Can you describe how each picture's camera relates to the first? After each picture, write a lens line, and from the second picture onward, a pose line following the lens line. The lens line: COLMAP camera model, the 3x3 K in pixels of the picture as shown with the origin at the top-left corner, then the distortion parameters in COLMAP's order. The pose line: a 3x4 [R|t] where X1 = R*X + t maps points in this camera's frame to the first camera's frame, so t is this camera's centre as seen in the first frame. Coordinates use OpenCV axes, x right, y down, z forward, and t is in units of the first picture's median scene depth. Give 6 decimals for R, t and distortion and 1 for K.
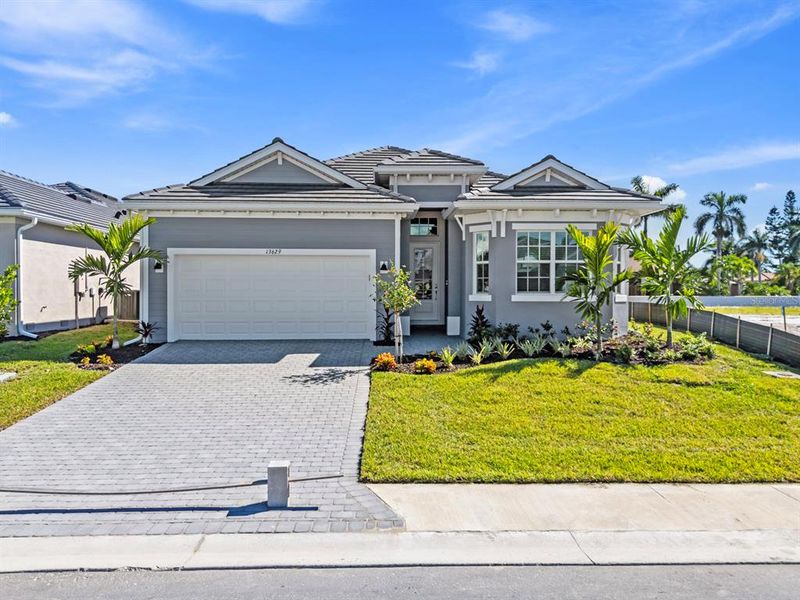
lens RADIAL K [[592.6, 0, 404.2], [0, 592.6, 302.0], [0, 0, 1]] dist [0.030247, -0.020249]
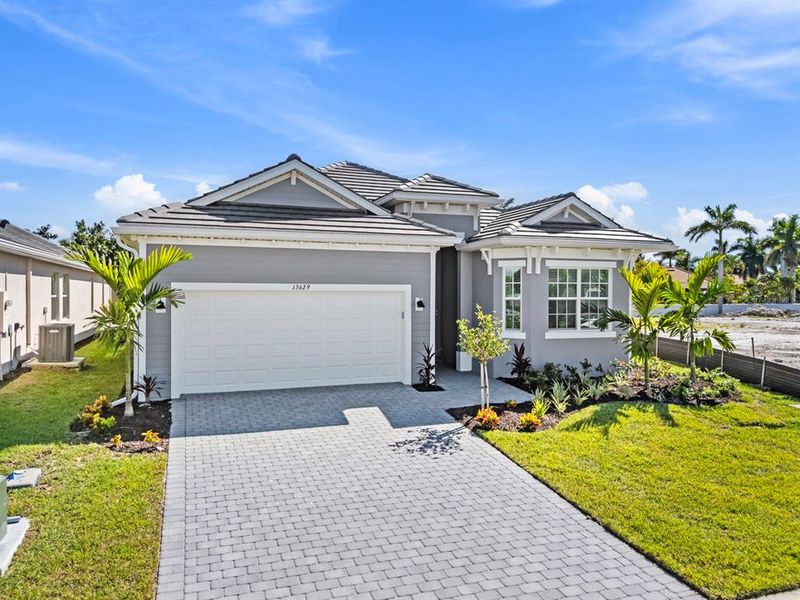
lens RADIAL K [[592.6, 0, 402.0], [0, 592.6, 297.9], [0, 0, 1]] dist [0.030247, -0.020249]
pose [[0.951574, -0.000740, 0.307419, -0.345407], [0.003012, 0.999972, -0.006914, -0.062662], [-0.307405, 0.007505, 0.951549, 0.131016]]
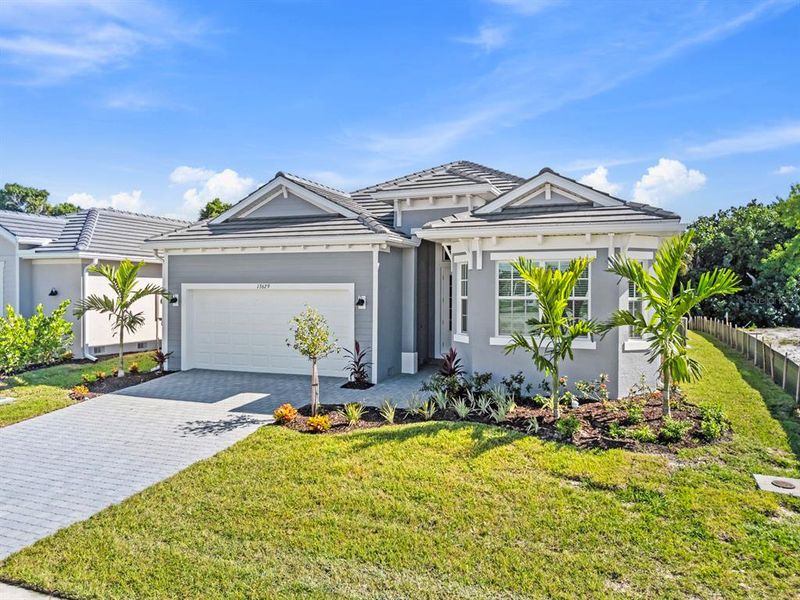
lens RADIAL K [[592.6, 0, 400.7], [0, 592.6, 296.0], [0, 0, 1]] dist [0.030247, -0.020249]
pose [[0.913104, 0.005044, -0.407696, 0.405278], [-0.010104, 0.999896, -0.010258, -0.060230], [0.407602, 0.013486, 0.913060, 0.172300]]
